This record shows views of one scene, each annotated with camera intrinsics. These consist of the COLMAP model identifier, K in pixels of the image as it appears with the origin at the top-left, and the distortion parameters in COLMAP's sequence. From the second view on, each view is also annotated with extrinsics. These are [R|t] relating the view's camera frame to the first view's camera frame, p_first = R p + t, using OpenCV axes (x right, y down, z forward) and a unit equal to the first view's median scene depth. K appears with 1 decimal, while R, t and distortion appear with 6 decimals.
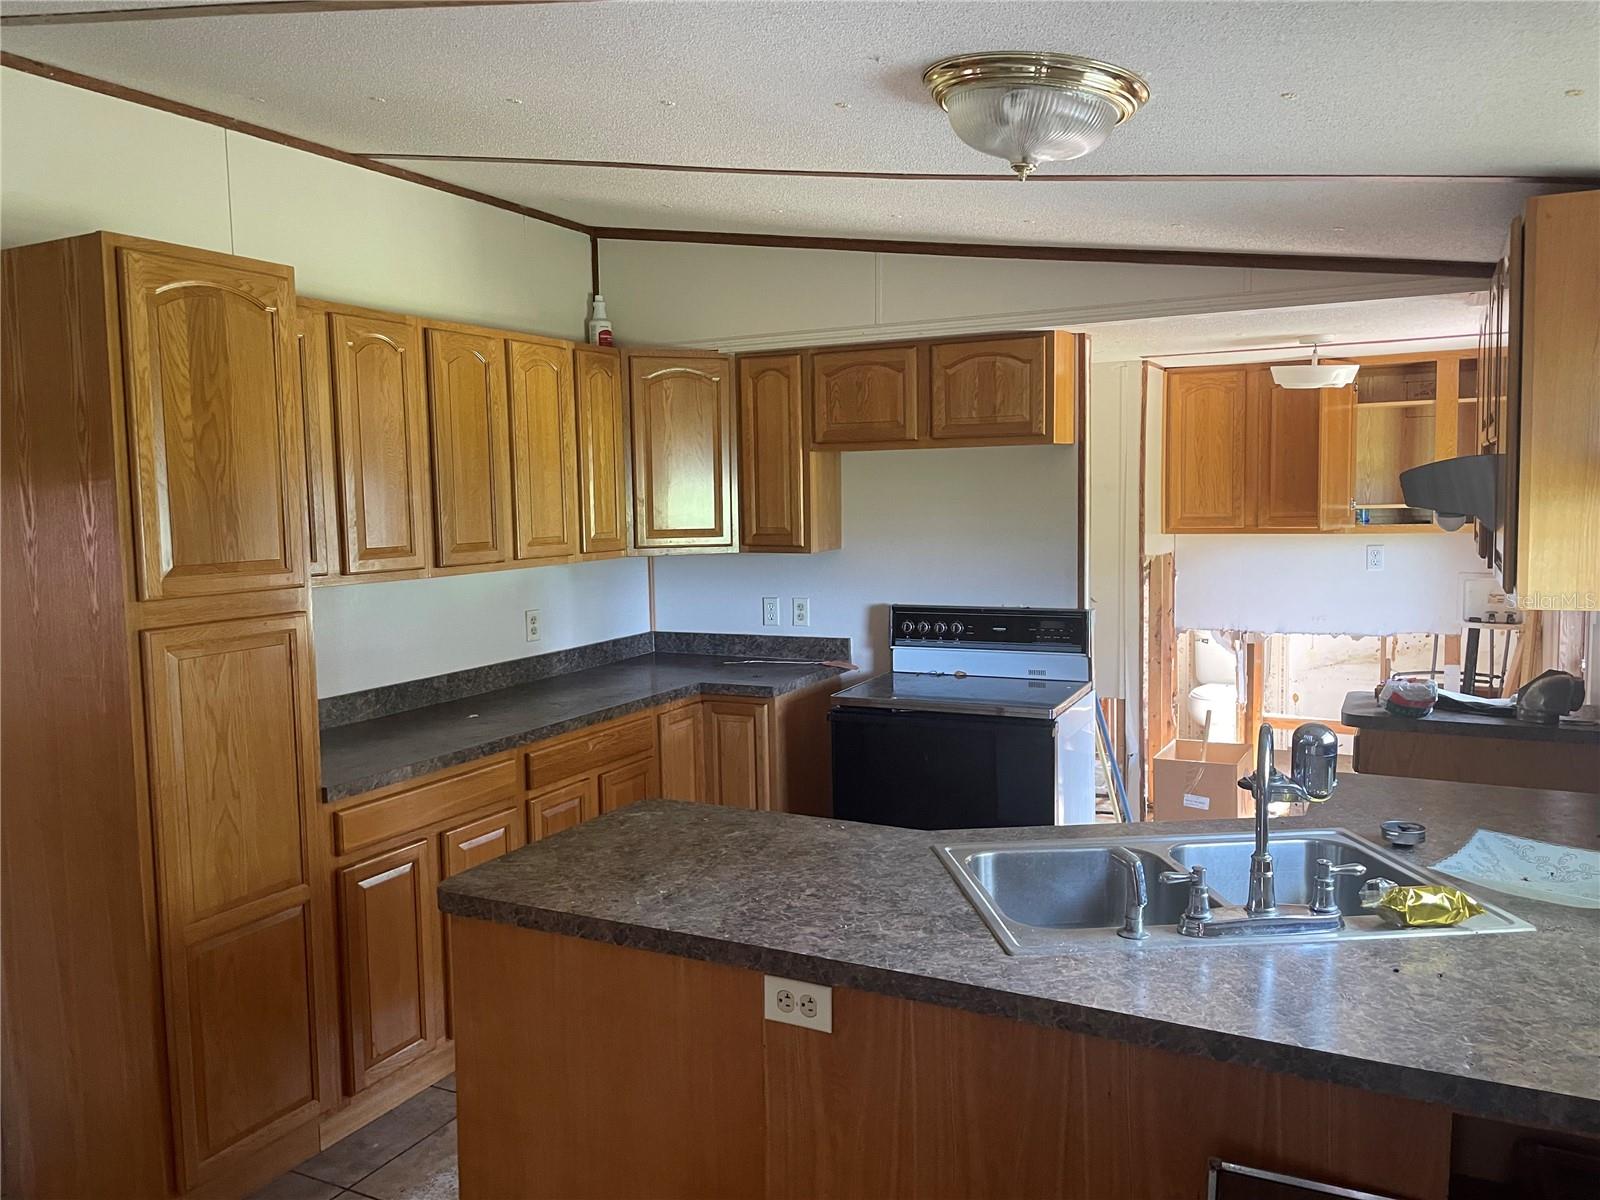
lens RADIAL K [[1211.8, 0, 809.3], [0, 1211.8, 605.1], [0, 0, 1]] dist [0.081687, -0.099525]
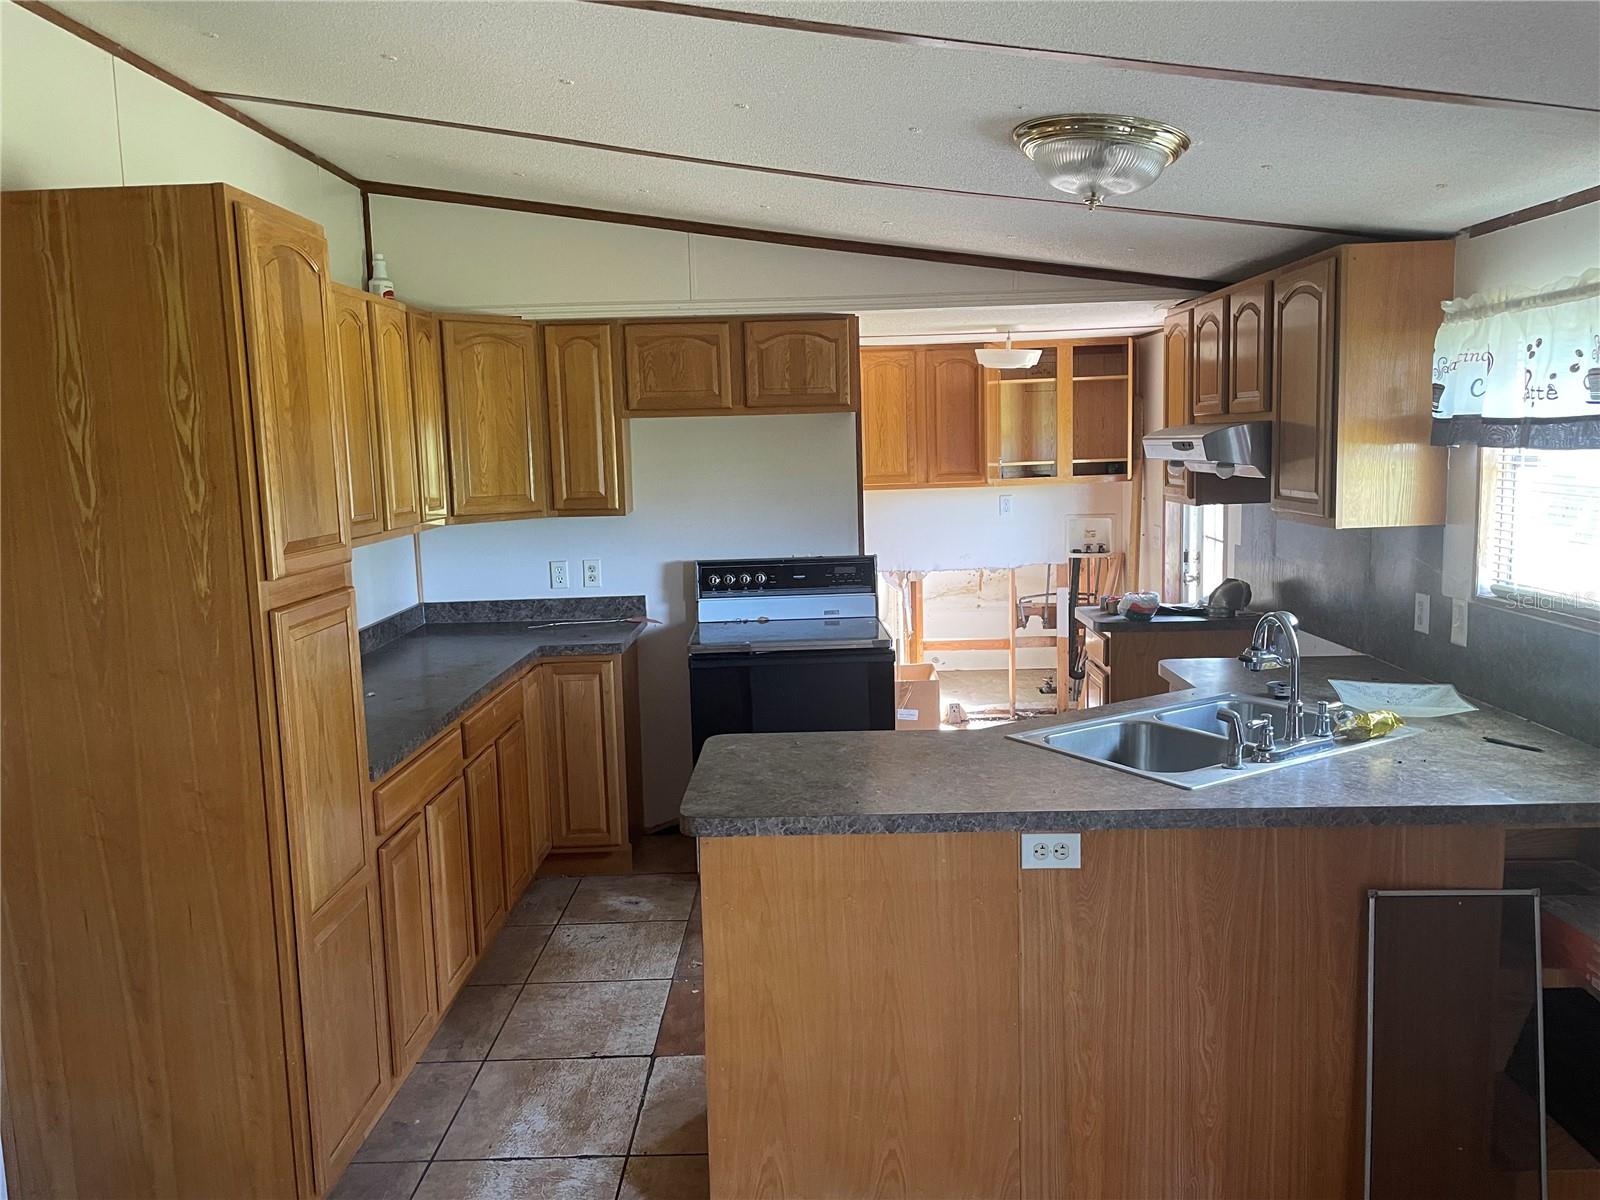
lens RADIAL K [[1211.8, 0, 809.3], [0, 1211.8, 605.1], [0, 0, 1]] dist [0.081687, -0.099525]
pose [[0.896520, -0.067620, 0.437812, -0.333223], [0.054889, 0.997622, 0.041684, -0.000331], [-0.439589, -0.013339, 0.898100, -0.017681]]
